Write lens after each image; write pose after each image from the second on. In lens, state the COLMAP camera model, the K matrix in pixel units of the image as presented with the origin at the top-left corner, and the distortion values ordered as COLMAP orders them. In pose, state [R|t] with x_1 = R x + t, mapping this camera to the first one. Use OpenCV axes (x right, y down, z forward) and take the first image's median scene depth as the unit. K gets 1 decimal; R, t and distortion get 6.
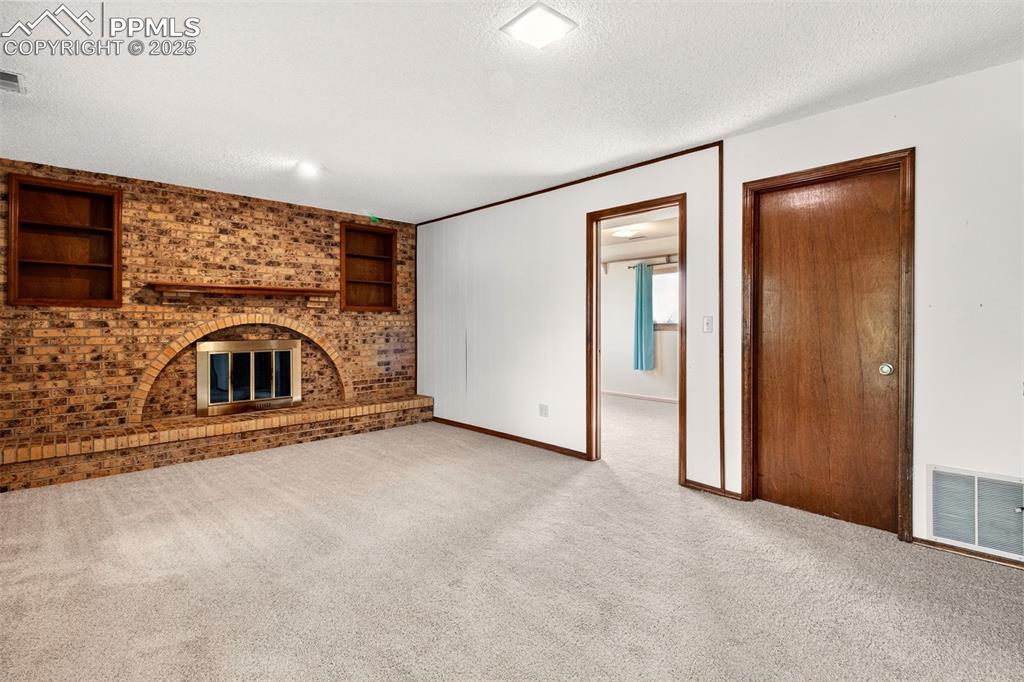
lens RADIAL K [[483.7, 0, 525.0], [0, 483.7, 323.5], [0, 0, 1]] dist [-0.017853, -0.002610]
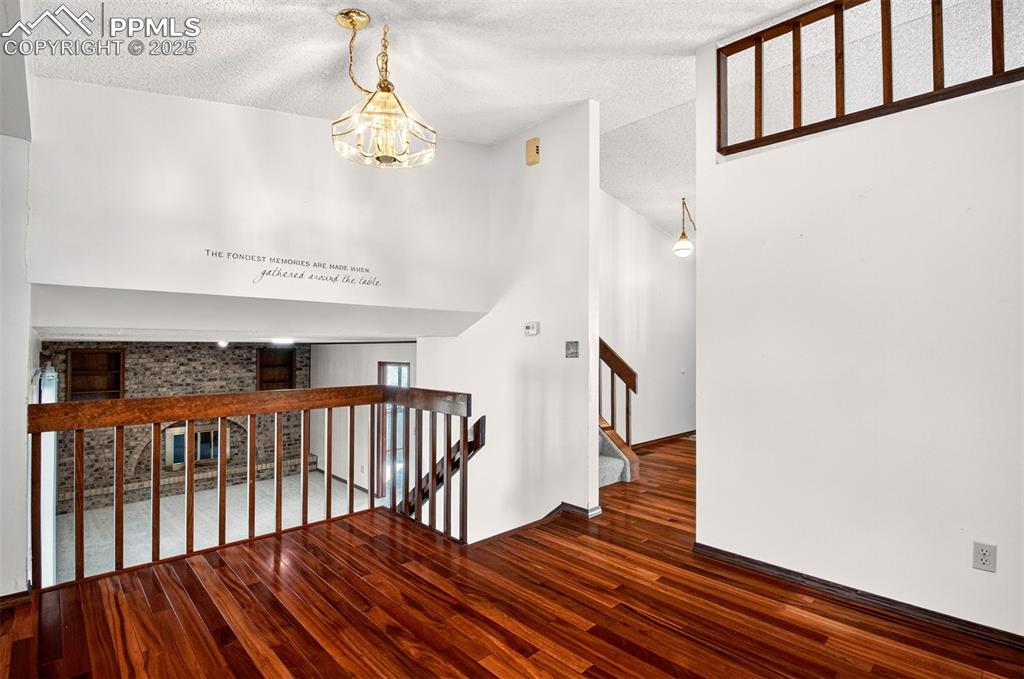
lens RADIAL K [[483.7, 0, 514.6], [0, 483.7, 338.5], [0, 0, 1]] dist [-0.017853, -0.002610]
pose [[0.999998, -0.001797, -0.001127, 0.581227], [0.001766, 0.999616, -0.027648, -0.235842], [0.001176, 0.027646, 0.999617, -0.741477]]
